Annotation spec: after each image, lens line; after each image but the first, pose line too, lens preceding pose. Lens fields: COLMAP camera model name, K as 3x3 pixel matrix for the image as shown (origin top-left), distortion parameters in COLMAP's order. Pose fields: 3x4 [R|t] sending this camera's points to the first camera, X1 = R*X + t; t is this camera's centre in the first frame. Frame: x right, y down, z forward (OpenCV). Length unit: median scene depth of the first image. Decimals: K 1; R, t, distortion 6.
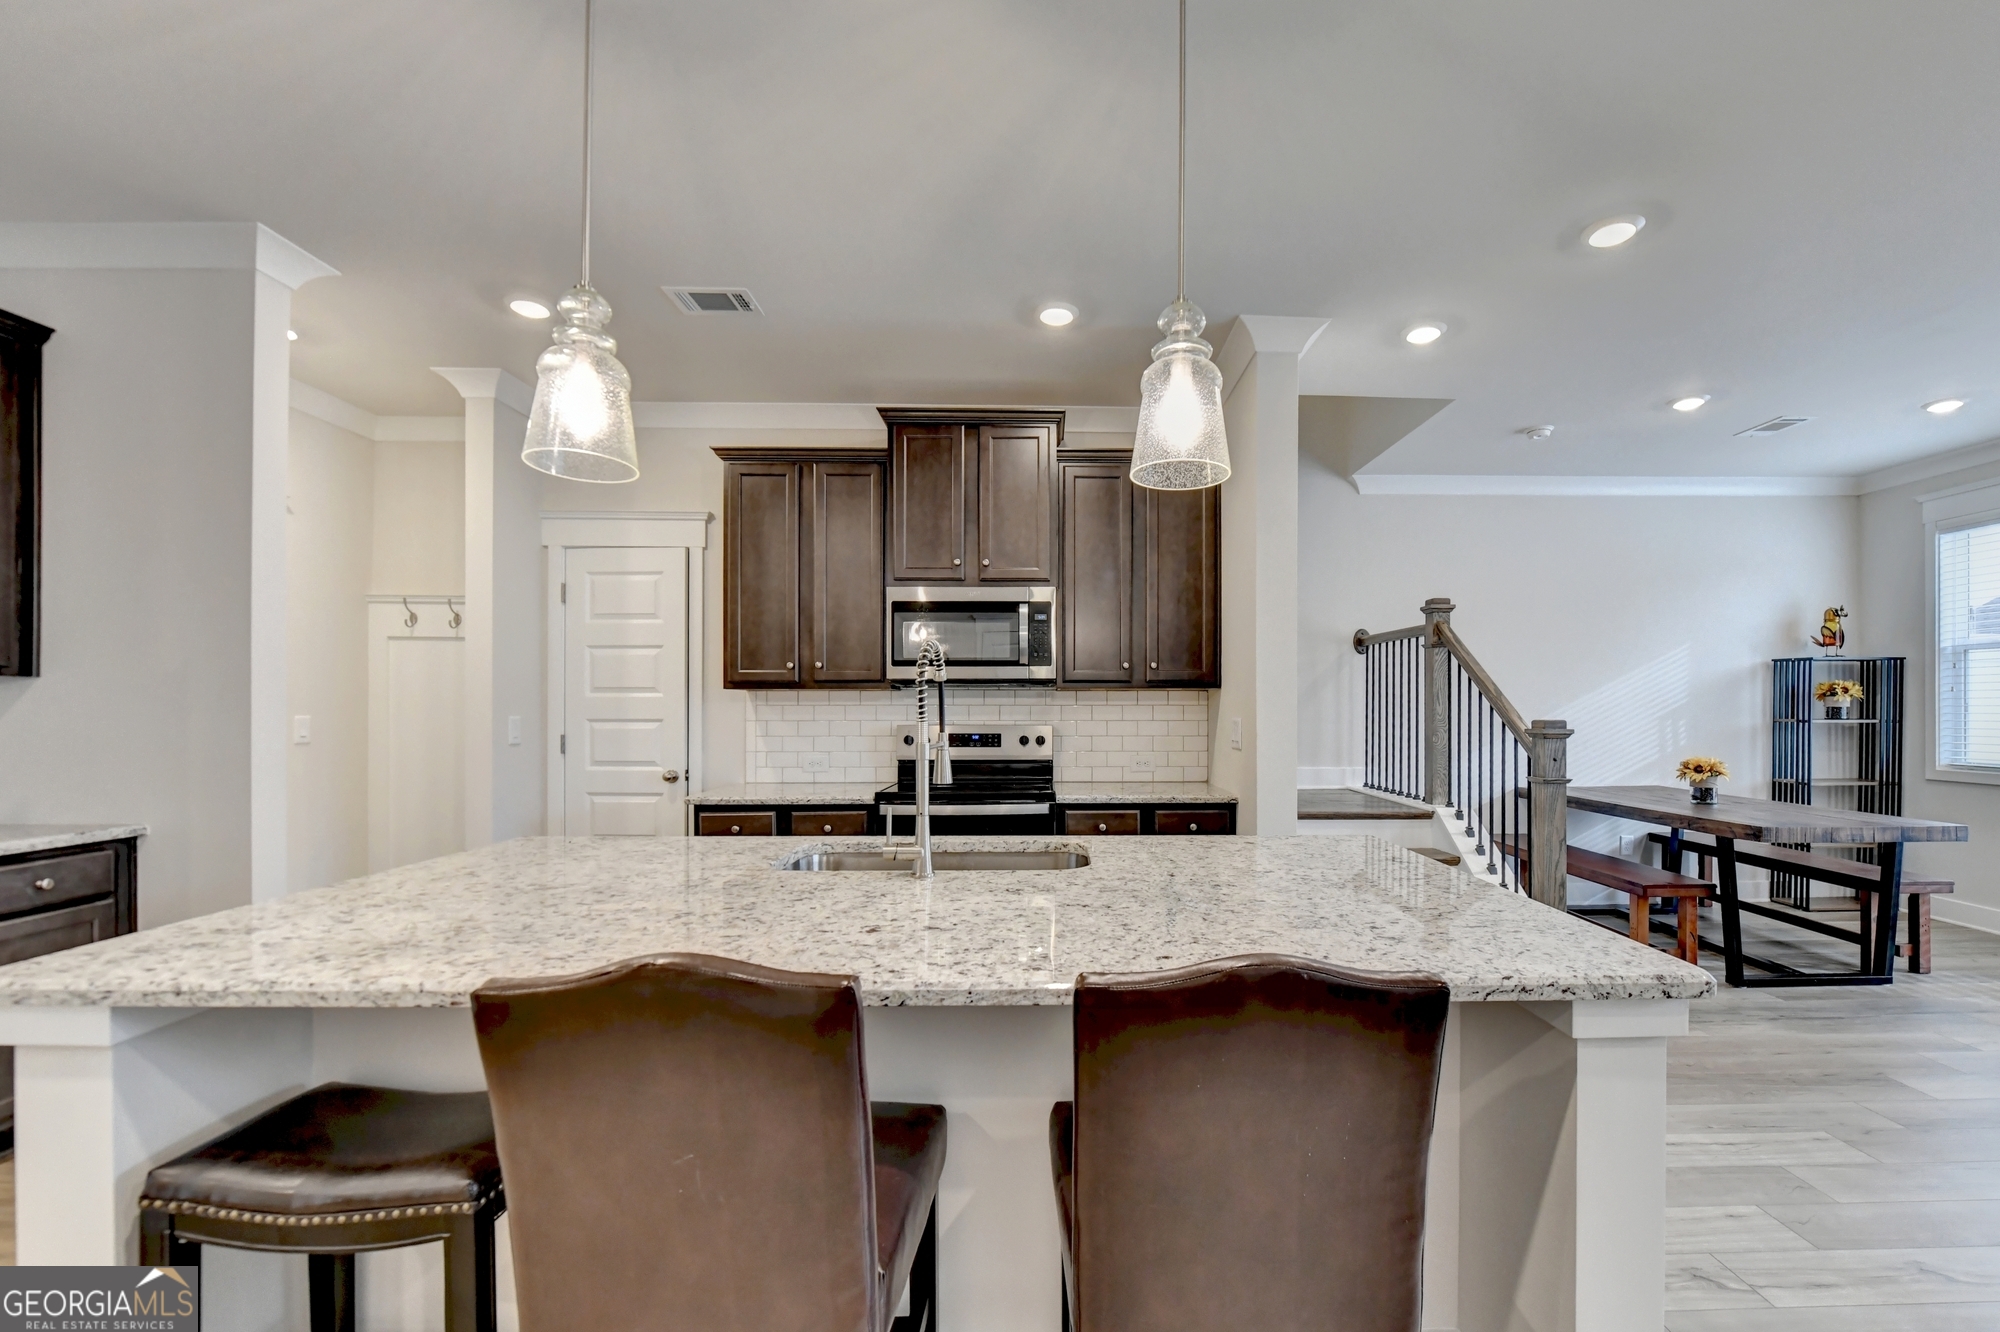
lens RADIAL K [[818.4, 0, 1062.4], [0, 818.4, 708.2], [0, 0, 1]] dist [-0.008168, -0.001273]
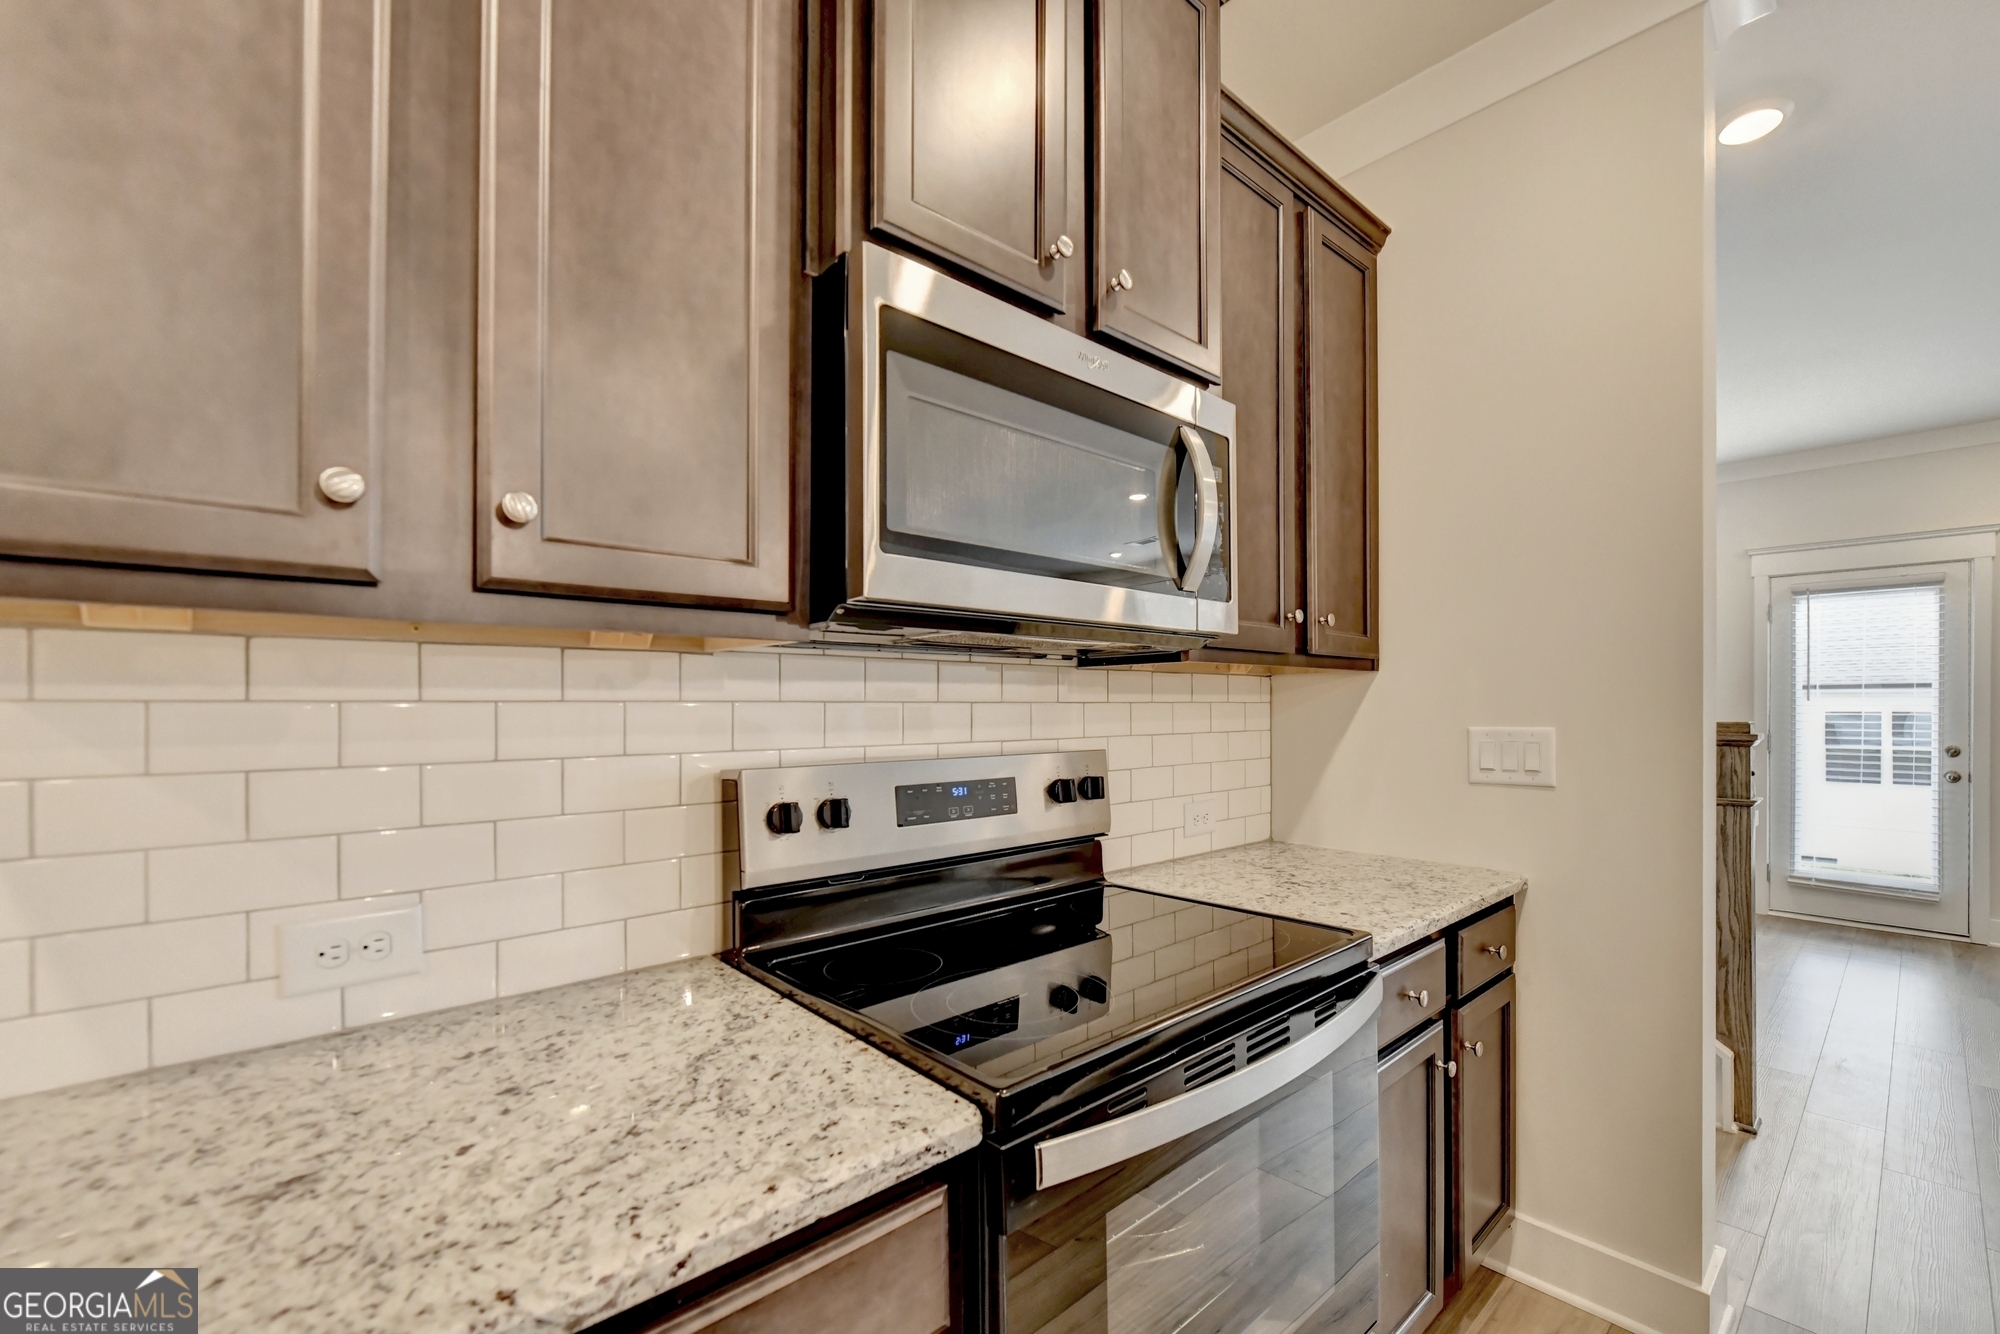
lens RADIAL K [[818.4, 0, 1018.9], [0, 818.4, 712.4], [0, 0, 1]] dist [-0.008168, -0.001273]
pose [[0.767328, -0.006999, 0.641216, -0.319464], [0.002640, 0.999966, 0.007756, -0.001839], [-0.641249, -0.004259, 0.767321, 0.719285]]
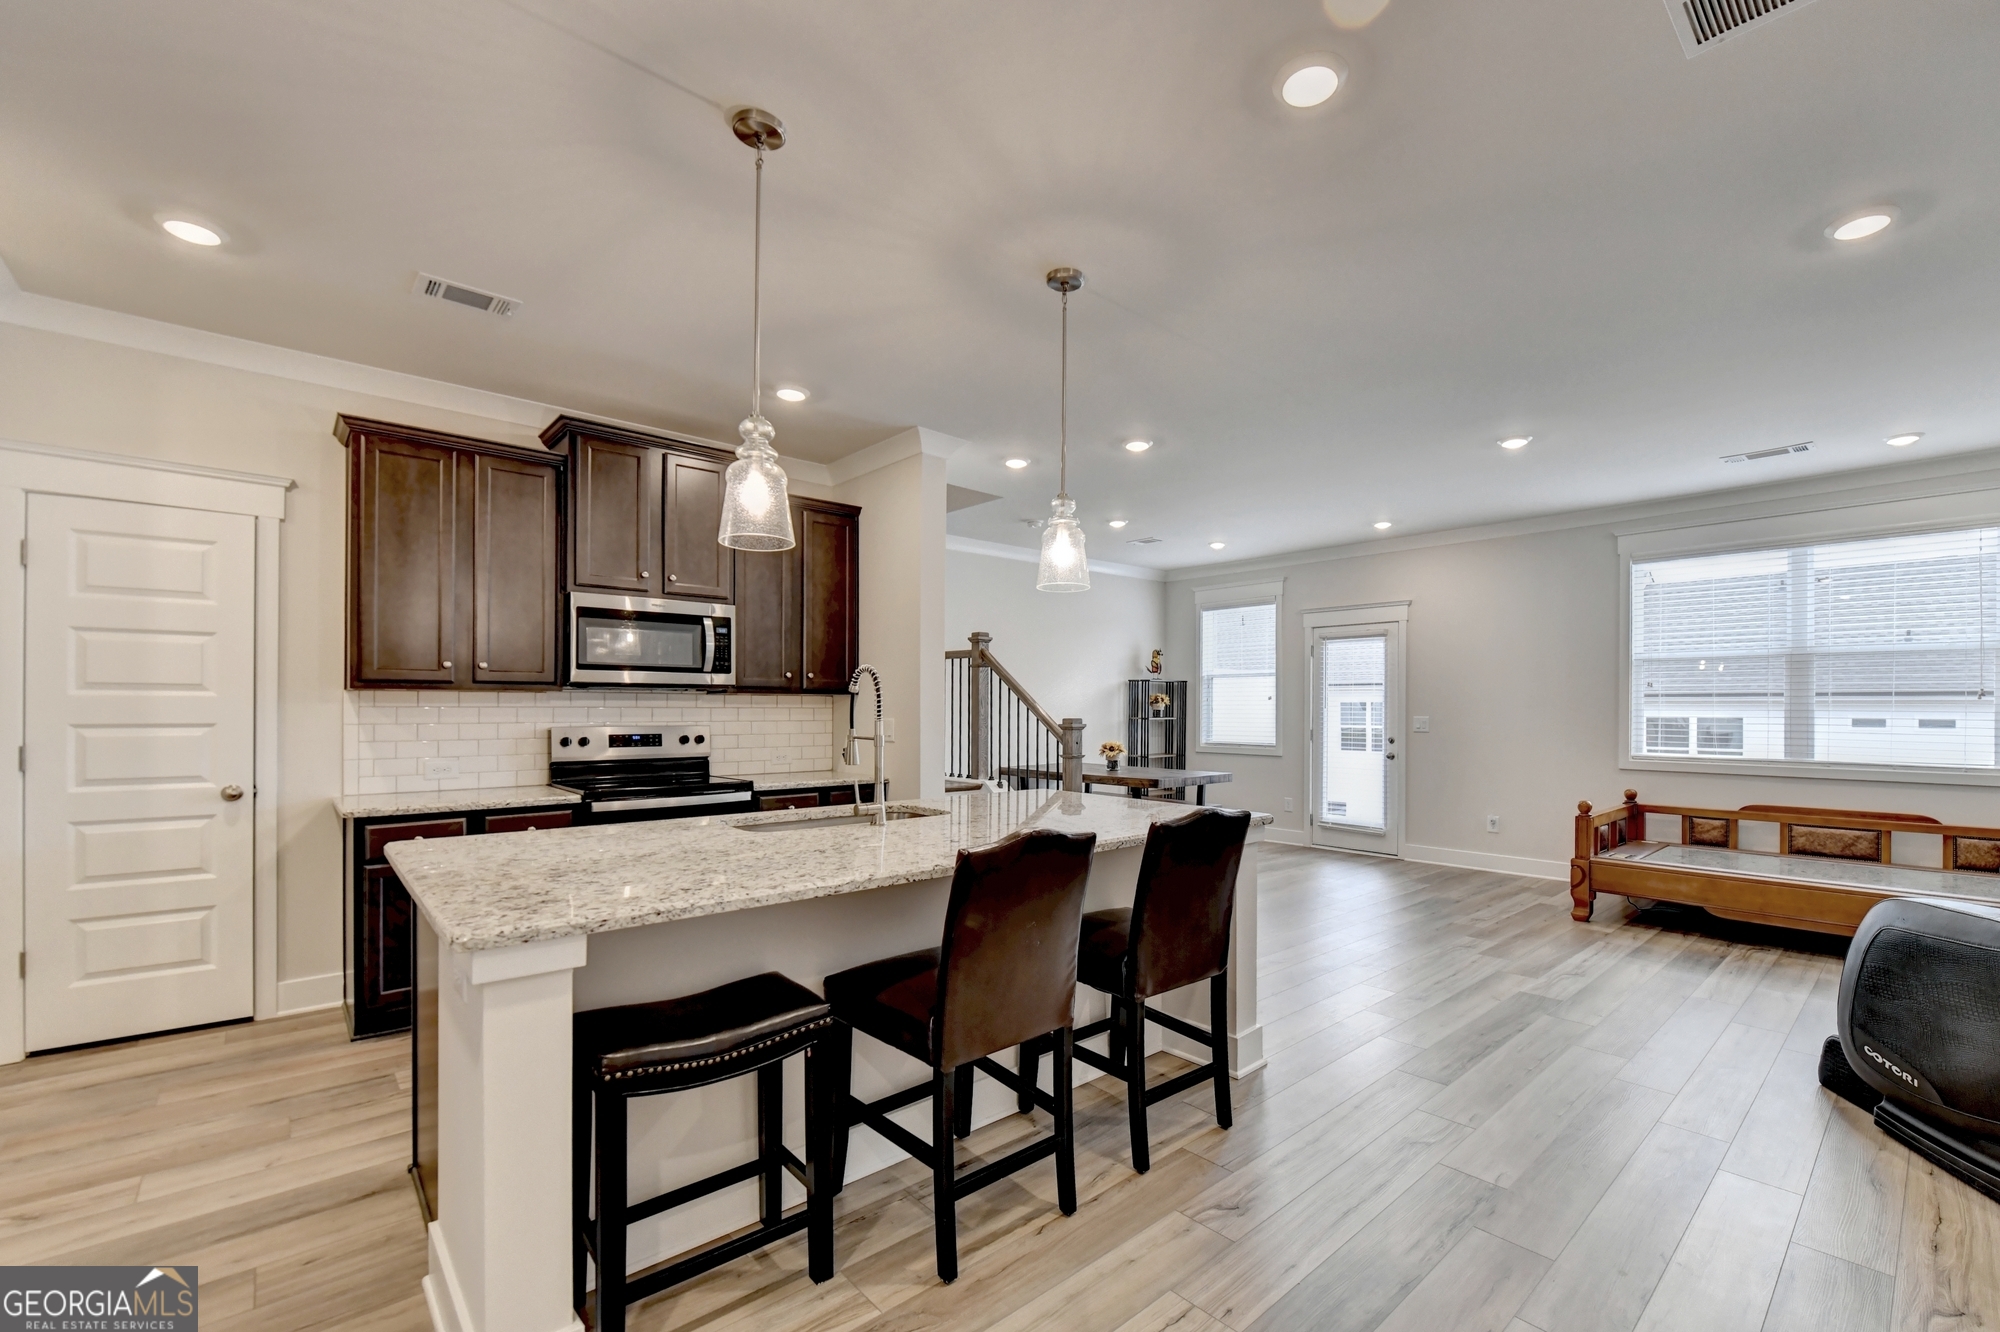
lens RADIAL K [[818.4, 0, 1017.9], [0, 818.4, 709.8], [0, 0, 1]] dist [-0.008168, -0.001273]
pose [[0.774160, 0.001550, 0.632988, -0.399221], [-0.001891, 0.999998, -0.000137, -0.001509], [-0.632987, -0.001091, 0.774162, -0.134868]]
